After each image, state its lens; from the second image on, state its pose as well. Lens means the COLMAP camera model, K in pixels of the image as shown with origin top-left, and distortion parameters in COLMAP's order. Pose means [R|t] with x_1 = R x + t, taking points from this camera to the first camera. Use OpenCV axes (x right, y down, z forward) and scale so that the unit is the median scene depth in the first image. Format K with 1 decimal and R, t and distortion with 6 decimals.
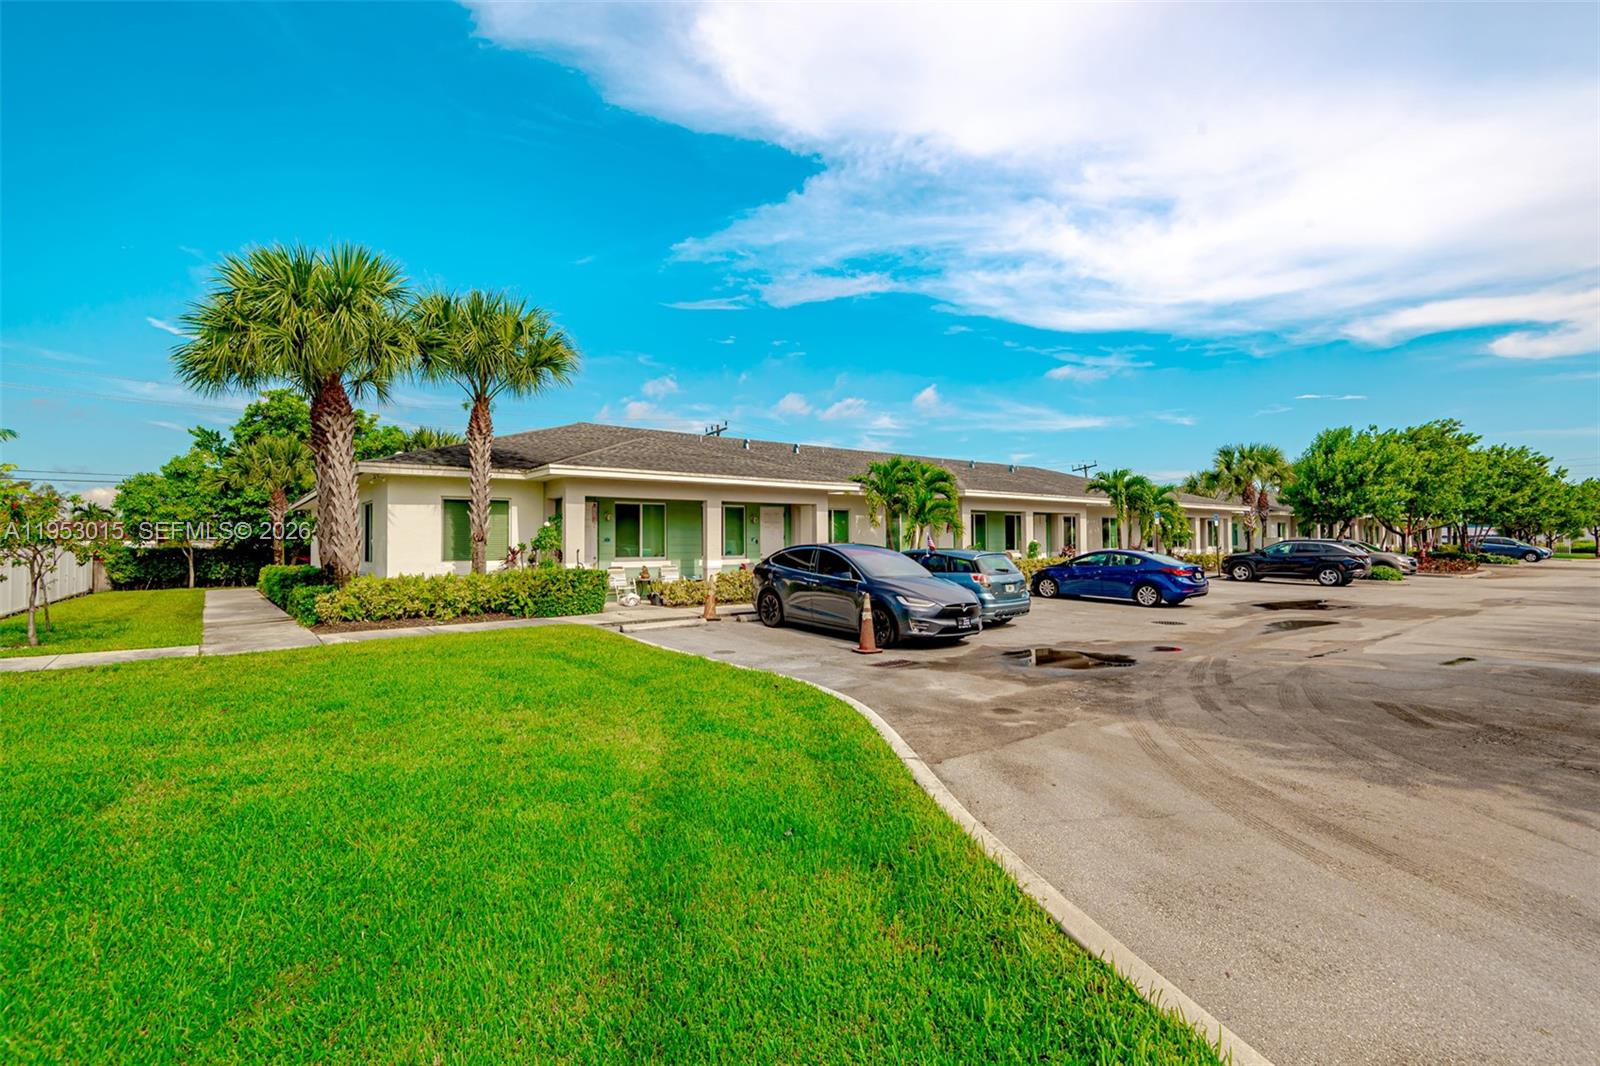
lens RADIAL K [[733.7, 0, 797.8], [0, 733.7, 534.6], [0, 0, 1]] dist [-0.026110, -0.001307]
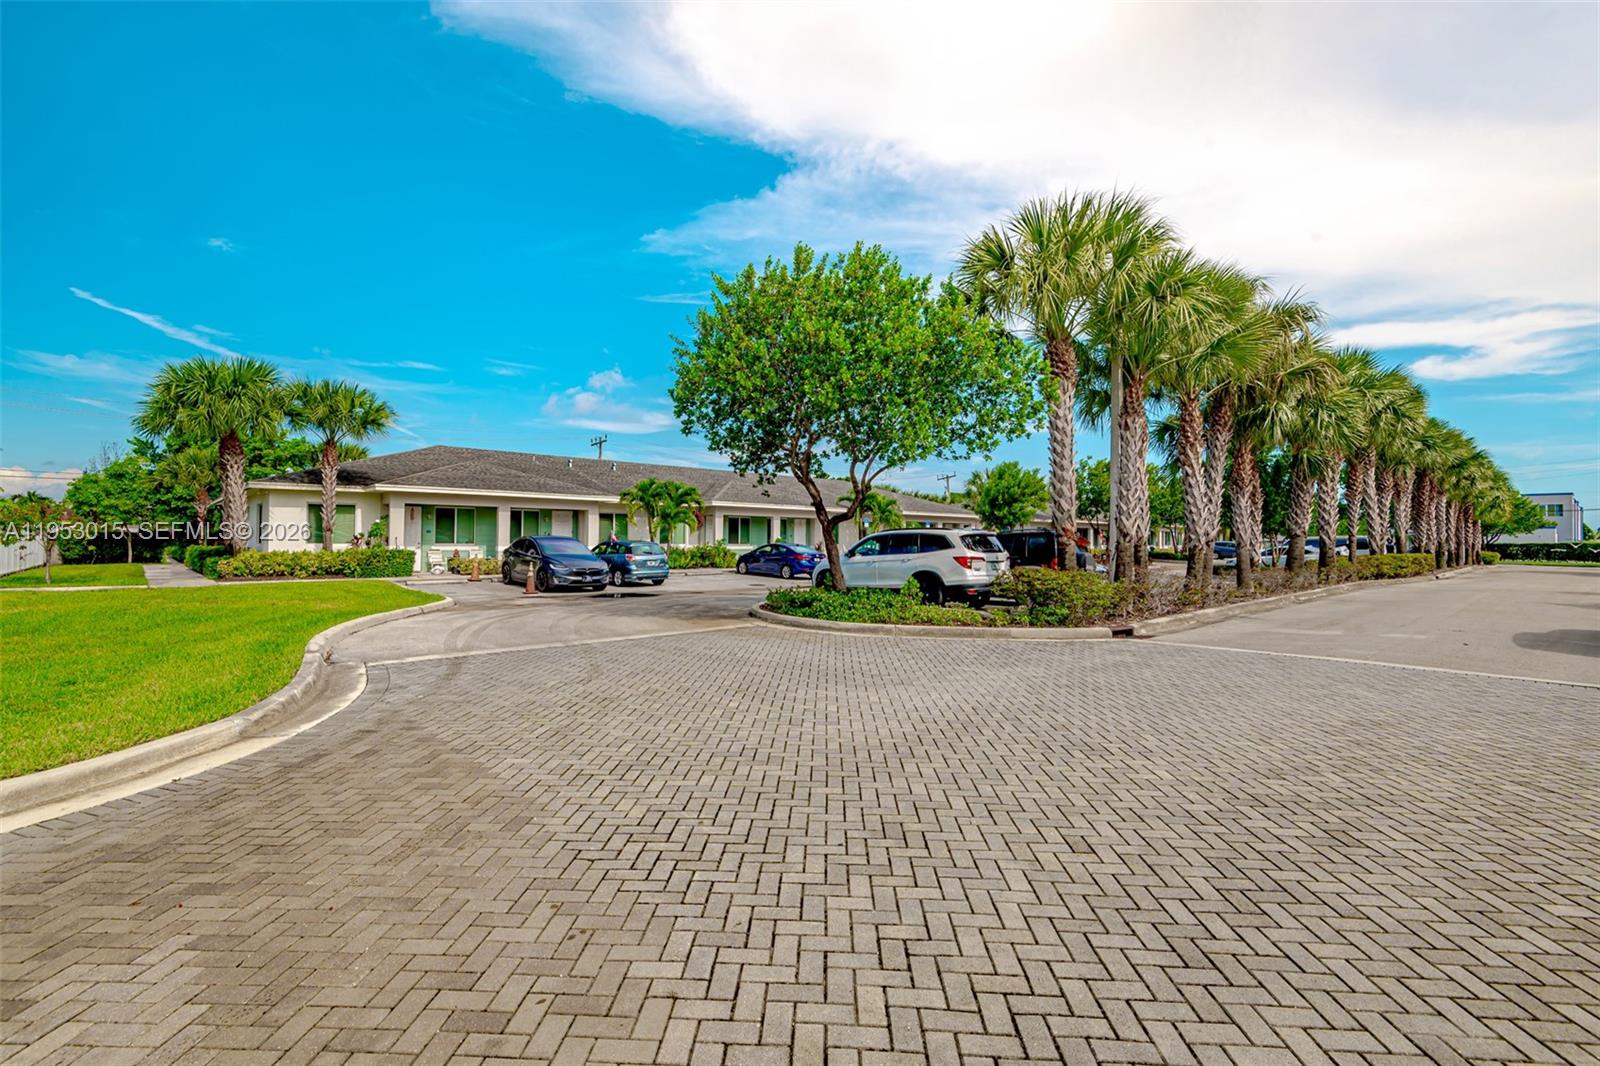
lens RADIAL K [[733.7, 0, 836.5], [0, 733.7, 528.3], [0, 0, 1]] dist [-0.026110, -0.001307]
pose [[0.995486, 0.016738, 0.093424, 0.301865], [-0.016365, 0.999855, -0.004760, -0.003954], [-0.093490, 0.003210, 0.995615, -0.396570]]
